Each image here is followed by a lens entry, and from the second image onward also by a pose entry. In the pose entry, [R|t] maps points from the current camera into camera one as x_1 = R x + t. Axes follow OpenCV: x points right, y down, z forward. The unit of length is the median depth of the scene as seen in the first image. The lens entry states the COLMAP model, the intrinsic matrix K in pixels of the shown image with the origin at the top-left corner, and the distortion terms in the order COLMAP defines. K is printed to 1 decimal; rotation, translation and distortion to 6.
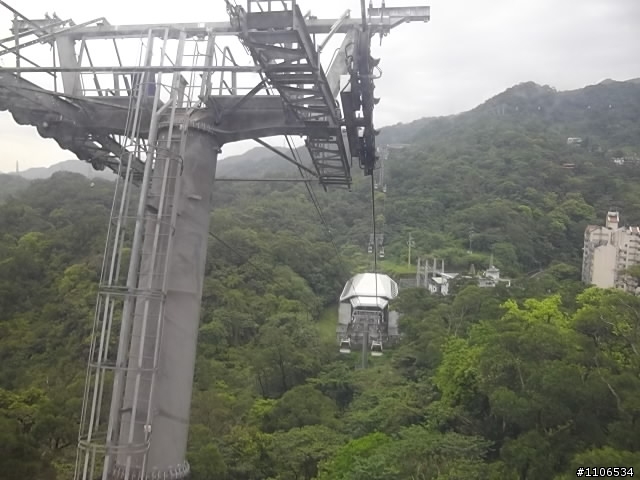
lens RADIAL K [[522.7, 0, 315.6], [0, 522.7, 240.6], [0, 0, 1]] dist [-0.071557, 0.046591]
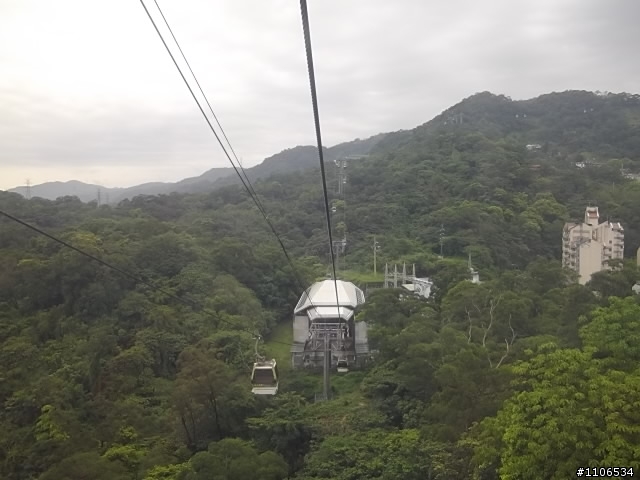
lens RADIAL K [[522.7, 0, 315.6], [0, 522.7, 240.6], [0, 0, 1]] dist [-0.071557, 0.046591]
pose [[0.996737, -0.032691, 0.073799, 0.014711], [0.035608, 0.998622, -0.038560, 0.022060], [-0.072436, 0.041062, 0.996527, 0.118592]]
